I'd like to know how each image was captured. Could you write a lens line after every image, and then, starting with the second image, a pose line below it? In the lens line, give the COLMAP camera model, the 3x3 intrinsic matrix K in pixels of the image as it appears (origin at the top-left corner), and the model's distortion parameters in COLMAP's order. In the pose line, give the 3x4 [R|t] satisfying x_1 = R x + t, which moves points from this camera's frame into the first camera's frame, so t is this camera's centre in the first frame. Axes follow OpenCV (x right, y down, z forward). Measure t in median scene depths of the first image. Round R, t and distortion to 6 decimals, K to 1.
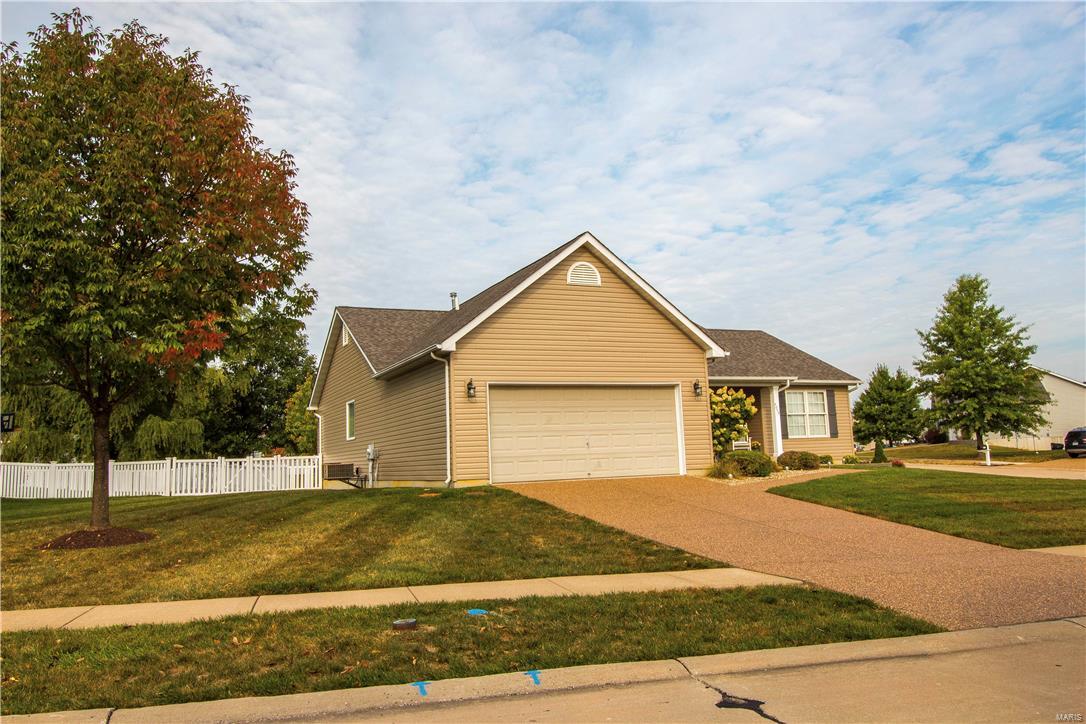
lens RADIAL K [[843.5, 0, 540.2], [0, 843.5, 362.5], [0, 0, 1]] dist [-0.001368, -0.000191]
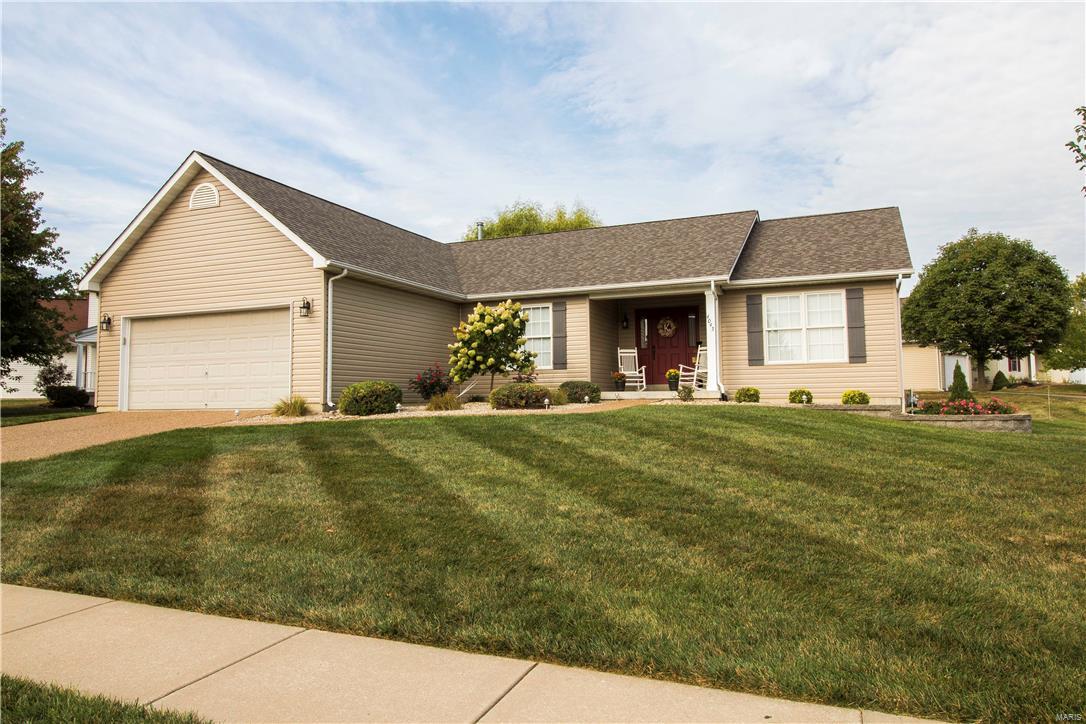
lens RADIAL K [[763.1, 0, 516.5], [0, 763.1, 368.1], [0, 0, 1]] dist [0.025323, -0.004870]
pose [[0.690906, -0.001919, -0.722943, 0.894259], [0.071128, 0.995325, 0.065334, 0.055287], [0.719438, -0.096561, 0.687812, 0.618683]]
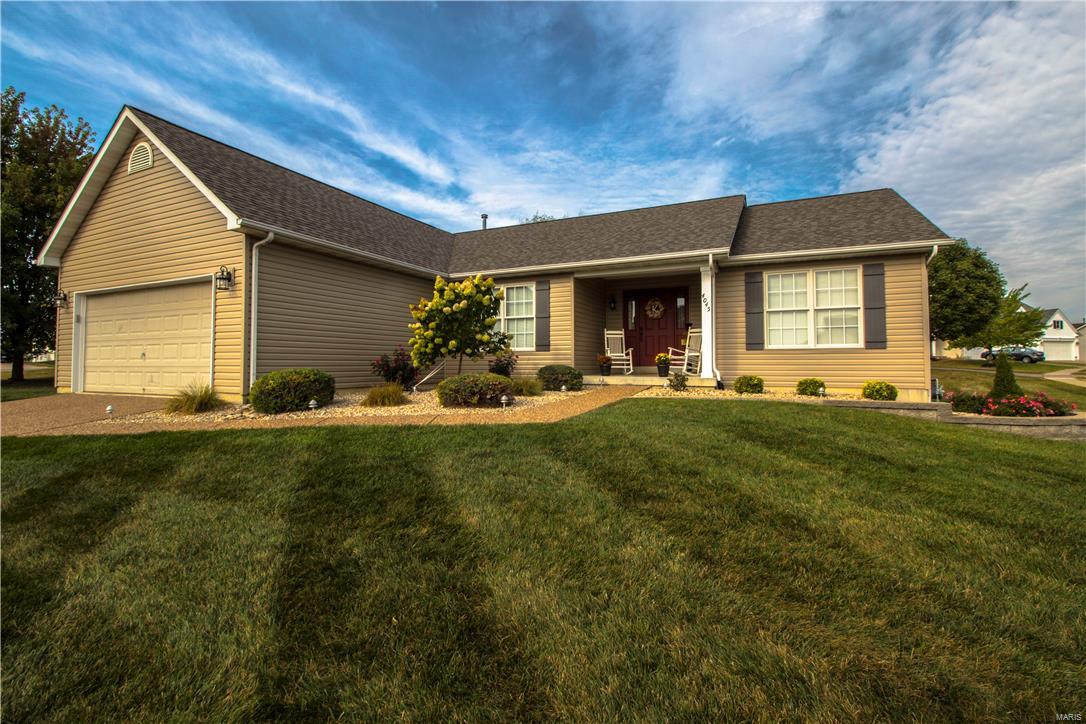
lens RADIAL K [[497.7, 0, 525.1], [0, 497.7, 357.2], [0, 0, 1]] dist [-0.002501, -0.000282]
pose [[0.654388, 0.027062, -0.755674, 0.674748], [0.066361, 0.993448, 0.093043, 0.073336], [0.753241, -0.111034, 0.648305, 0.916090]]
